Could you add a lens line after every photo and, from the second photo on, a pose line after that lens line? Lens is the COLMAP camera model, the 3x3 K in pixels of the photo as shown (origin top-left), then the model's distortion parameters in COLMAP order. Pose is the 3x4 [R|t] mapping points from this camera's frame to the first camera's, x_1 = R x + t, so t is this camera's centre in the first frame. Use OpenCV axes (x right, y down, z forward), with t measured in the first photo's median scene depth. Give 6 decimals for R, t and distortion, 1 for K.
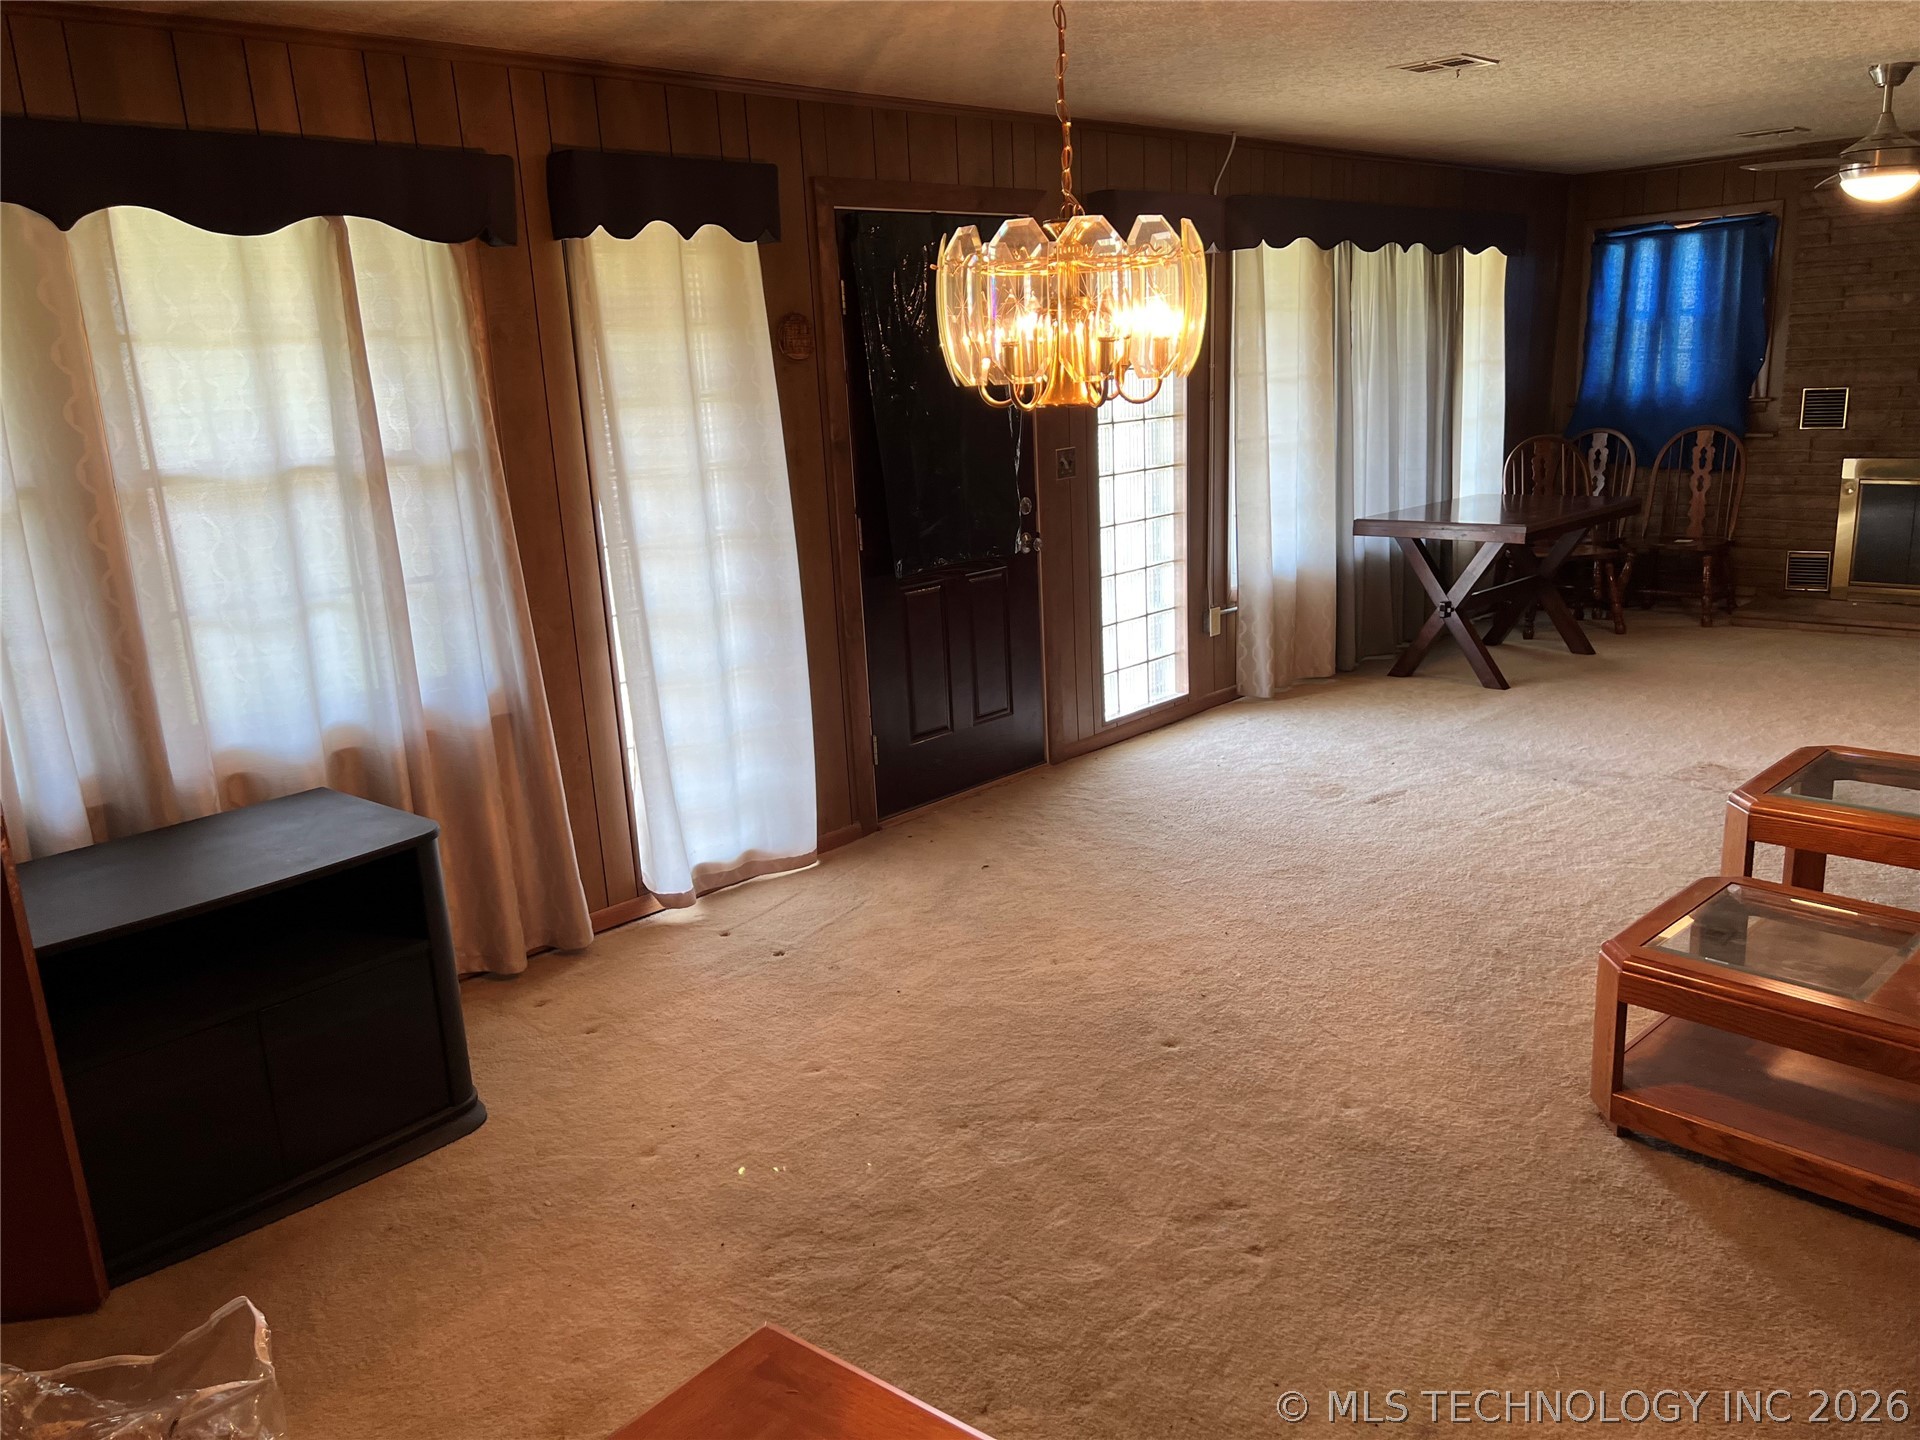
lens RADIAL K [[1451.3, 0, 946.8], [0, 1451.3, 719.6], [0, 0, 1]] dist [0.048064, -0.040822]
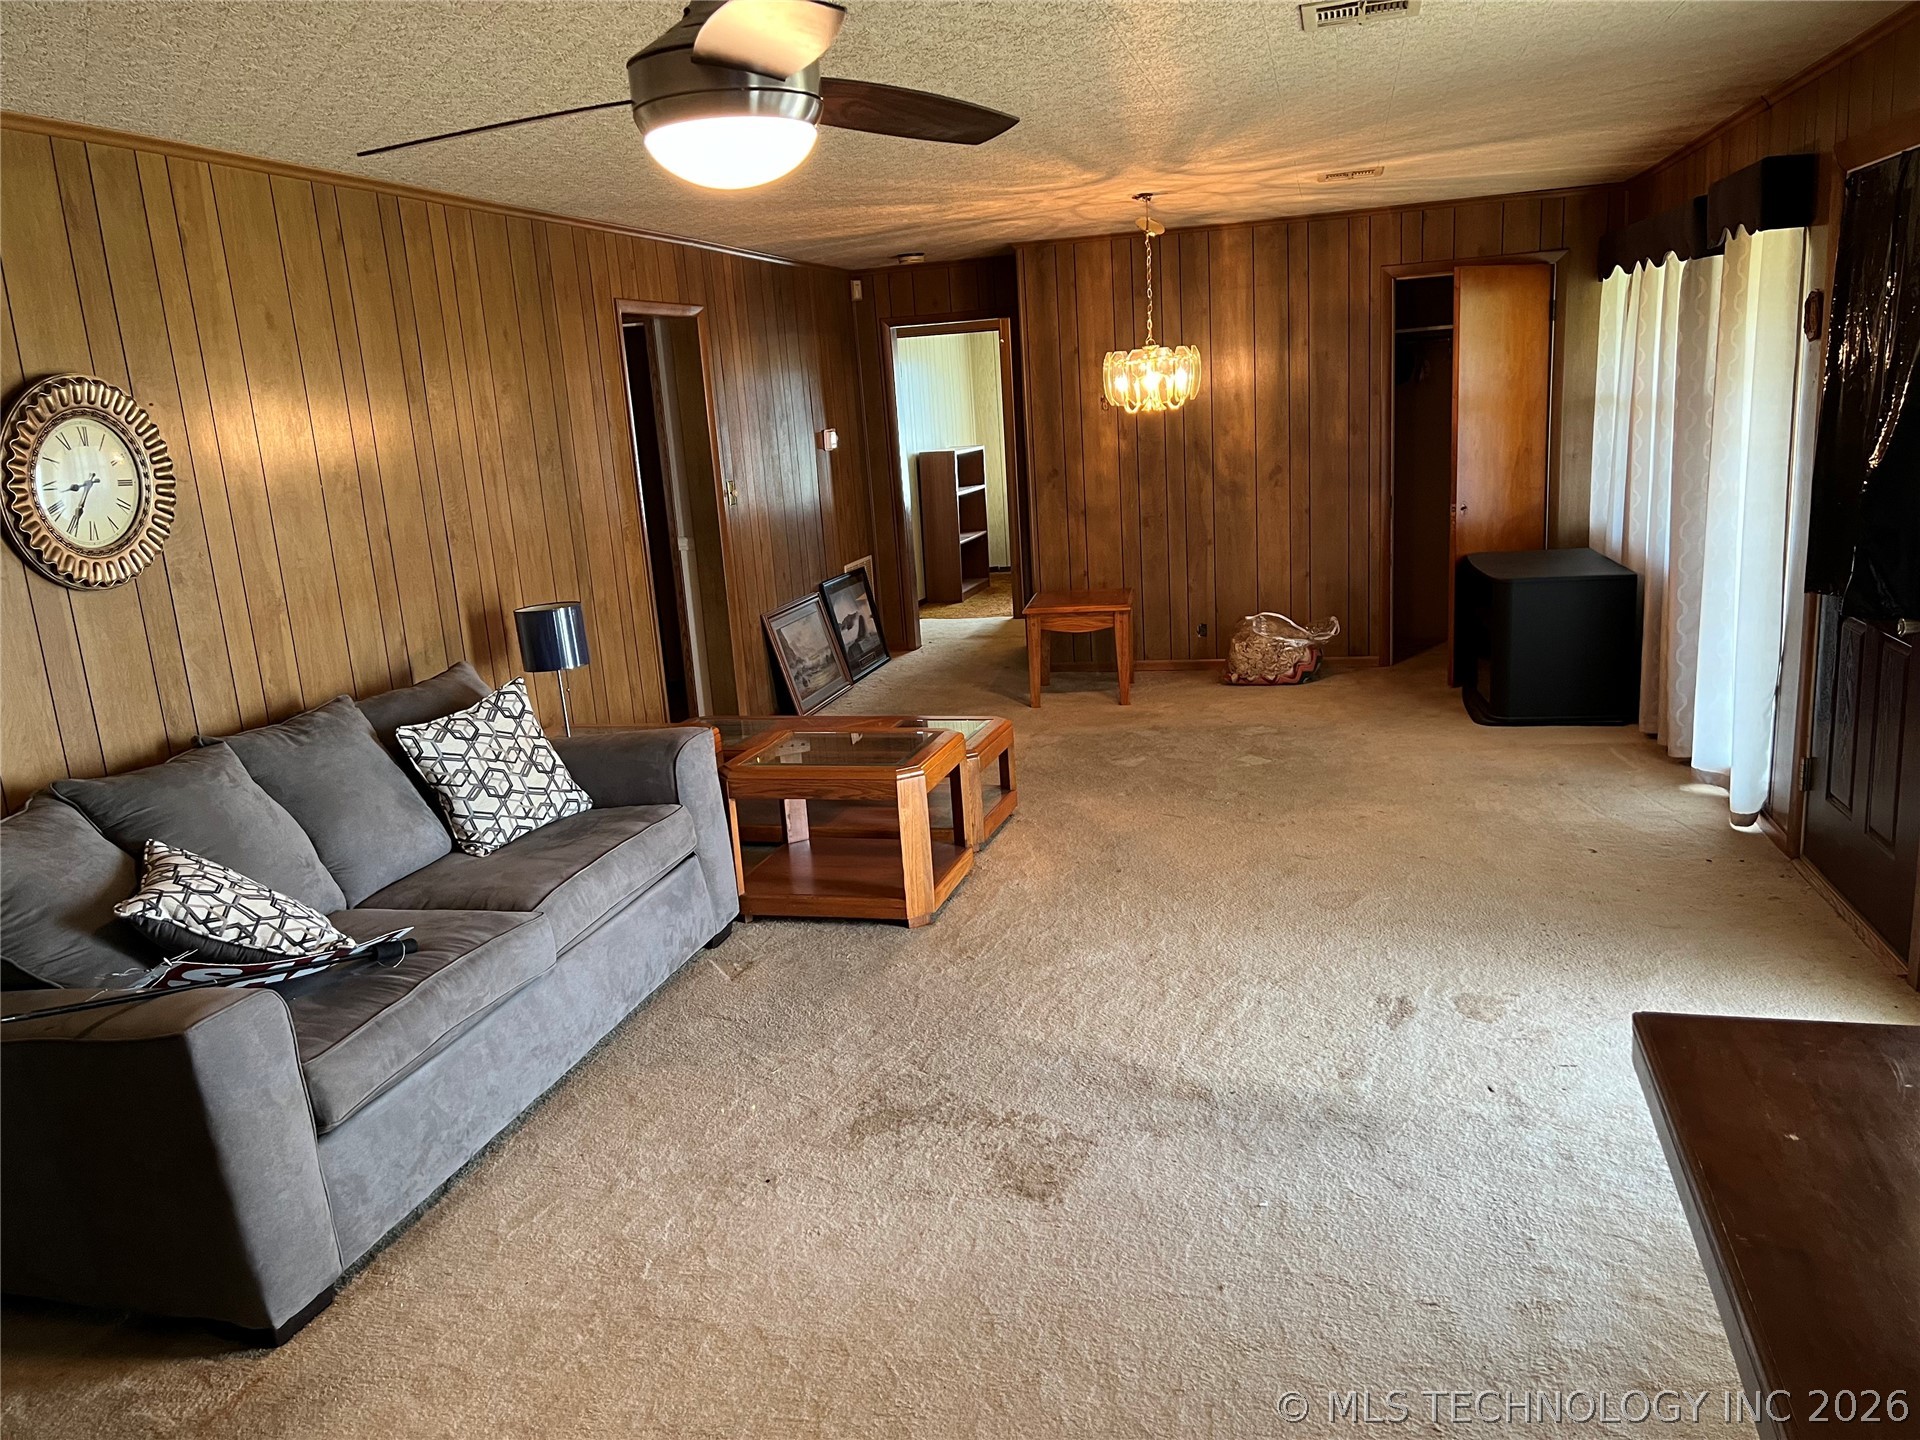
lens RADIAL K [[1451.3, 0, 959.8], [0, 1451.3, 725.9], [0, 0, 1]] dist [0.048064, -0.040822]
pose [[-0.849122, 0.220692, -0.479881, 0.612071], [-0.013288, 0.899316, 0.437098, -0.293992], [0.528029, 0.377526, -0.760696, 1.057889]]
